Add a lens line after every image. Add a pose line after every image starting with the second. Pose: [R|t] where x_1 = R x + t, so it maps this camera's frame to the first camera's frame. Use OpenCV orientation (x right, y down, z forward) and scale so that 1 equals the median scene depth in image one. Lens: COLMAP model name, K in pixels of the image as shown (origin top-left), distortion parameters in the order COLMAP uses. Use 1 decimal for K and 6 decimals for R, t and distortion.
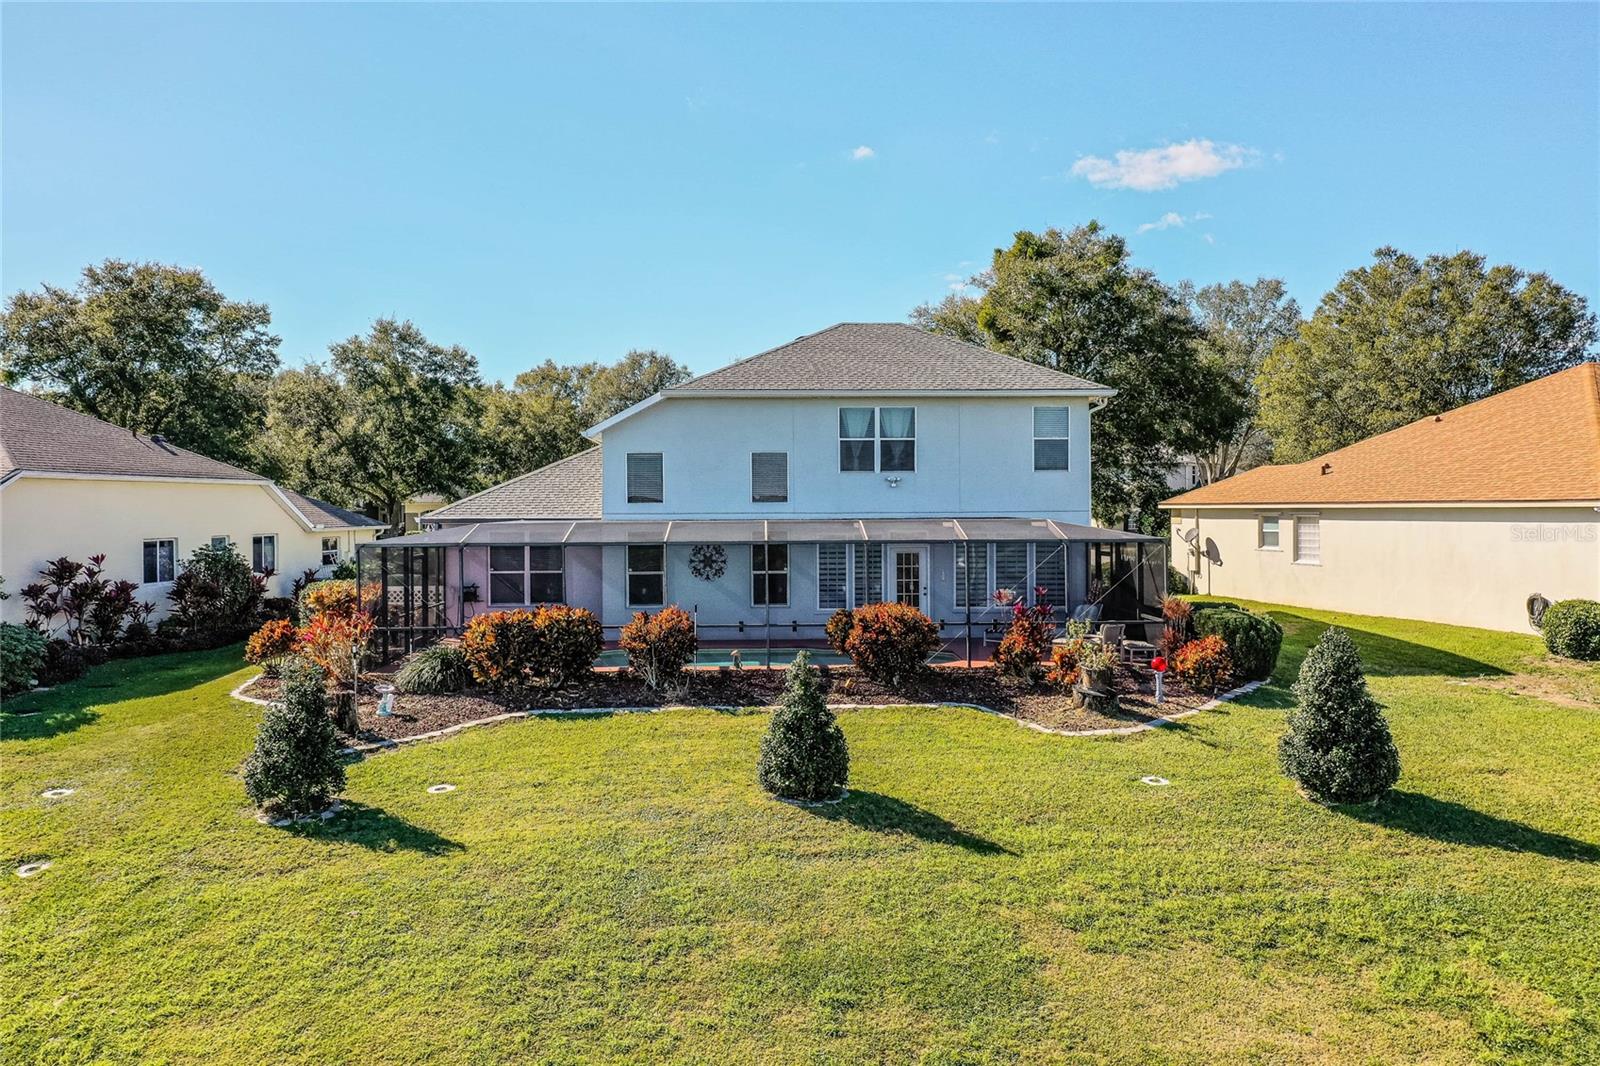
lens RADIAL K [[1261.9, 0, 796.3], [0, 1261.9, 521.3], [0, 0, 1]] dist [0.010285, -0.005535]
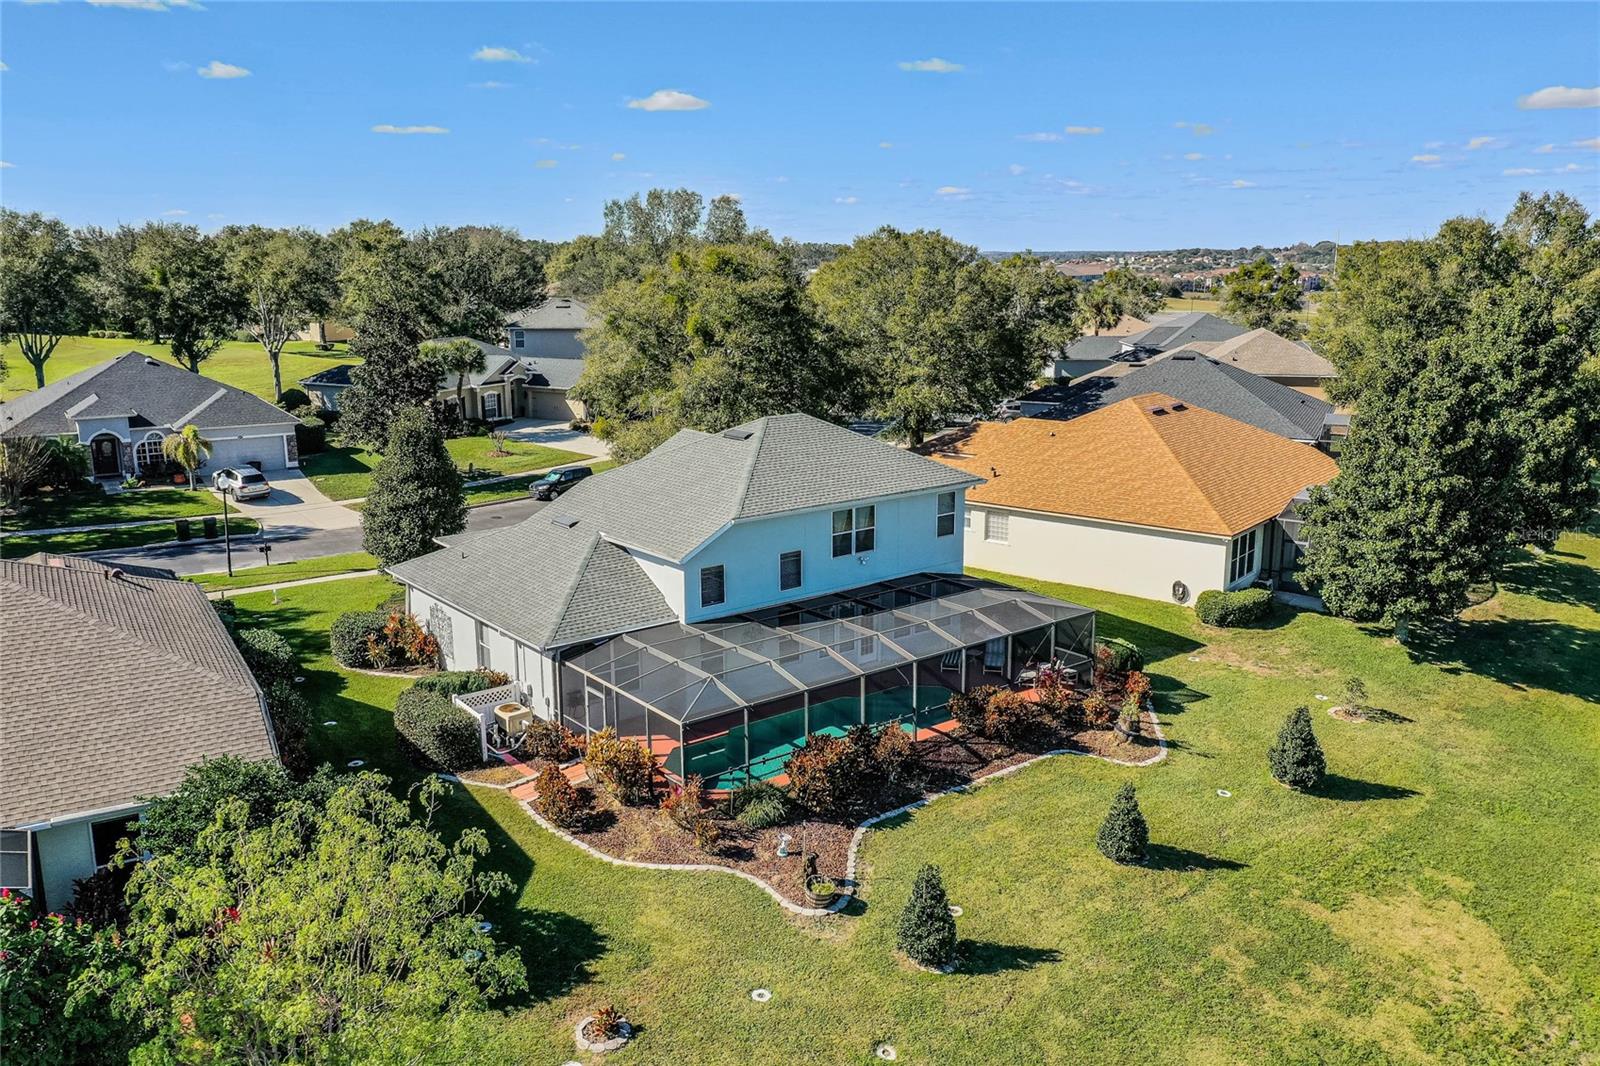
lens RADIAL K [[1261.9, 0, 800.2], [0, 1261.9, 516.9], [0, 0, 1]] dist [0.010285, -0.005535]
pose [[0.806224, -0.119815, 0.579350, -0.959666], [0.005845, 0.980843, 0.194714, -0.431429], [-0.591581, -0.153596, 0.791480, -0.046617]]
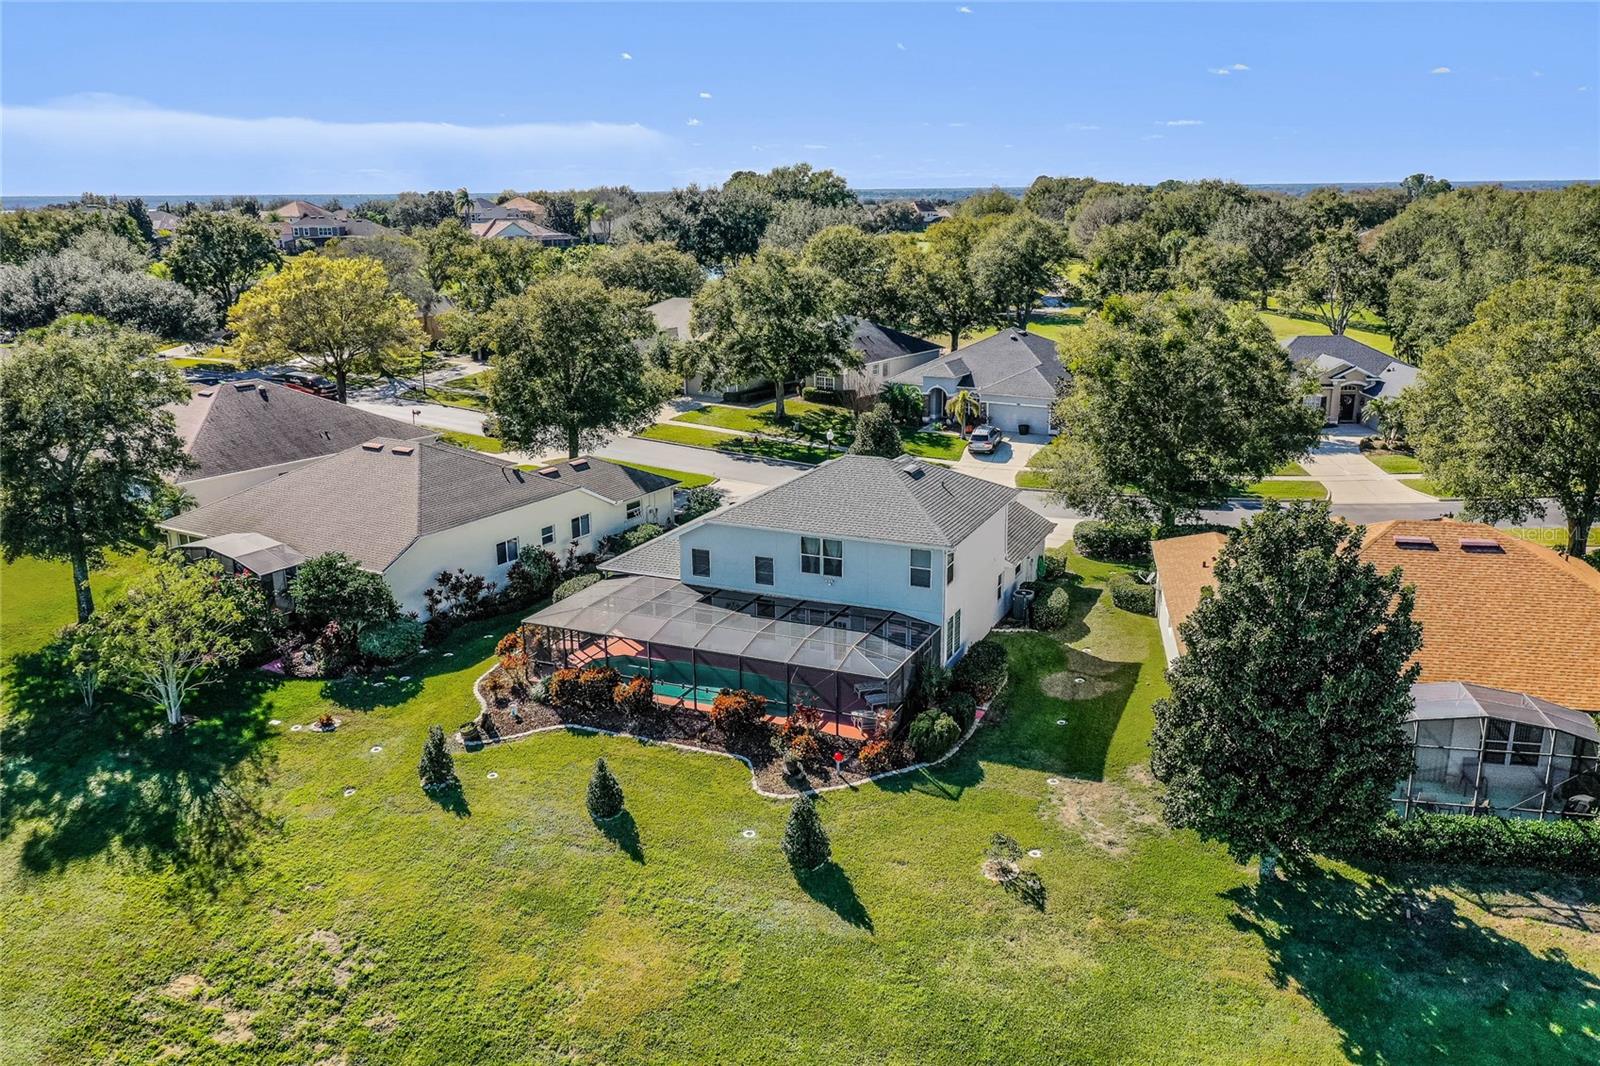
lens RADIAL K [[1261.9, 0, 794.9], [0, 1261.9, 525.5], [0, 0, 1]] dist [0.010285, -0.005535]
pose [[0.894635, 0.111868, -0.432568, 0.944924], [0.000715, 0.967789, 0.251761, -0.661523], [0.446798, -0.225544, 0.865738, -0.577593]]
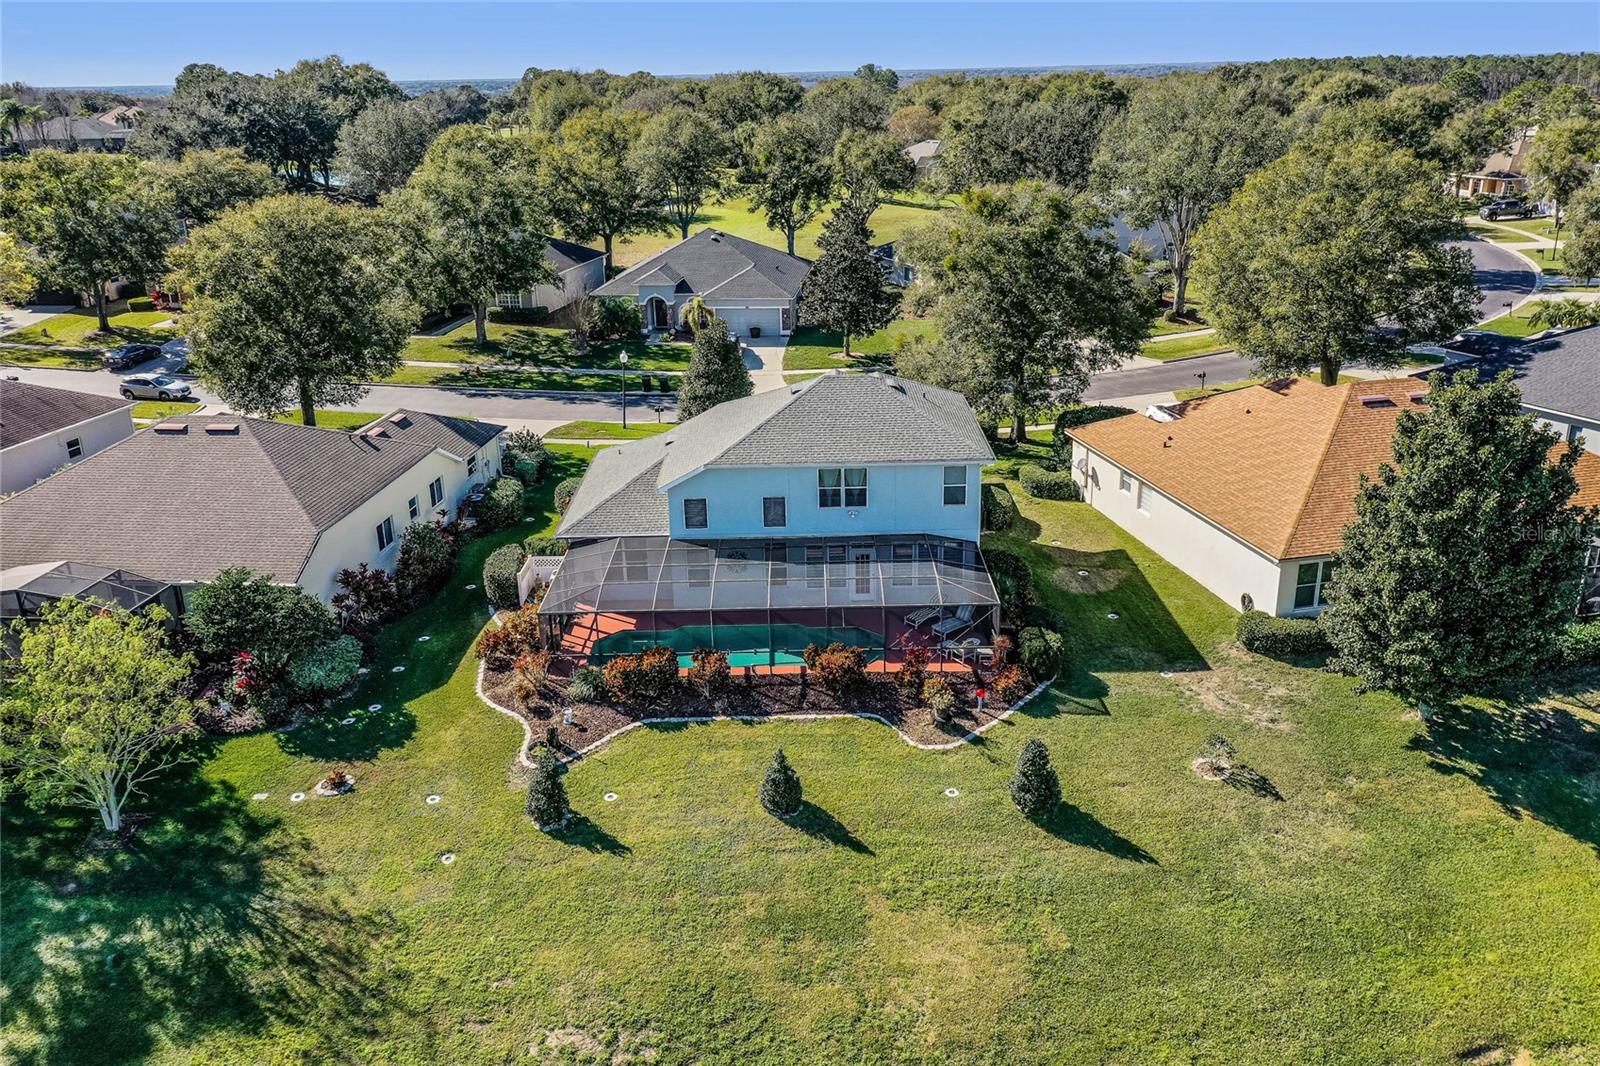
lens RADIAL K [[1261.9, 0, 797.3], [0, 1261.9, 529.4], [0, 0, 1]] dist [0.010285, -0.005535]
pose [[0.999352, -0.003175, -0.035857, 0.079647], [0.014905, 0.943204, 0.331879, -0.670709], [0.032767, -0.332199, 0.942640, -0.614275]]
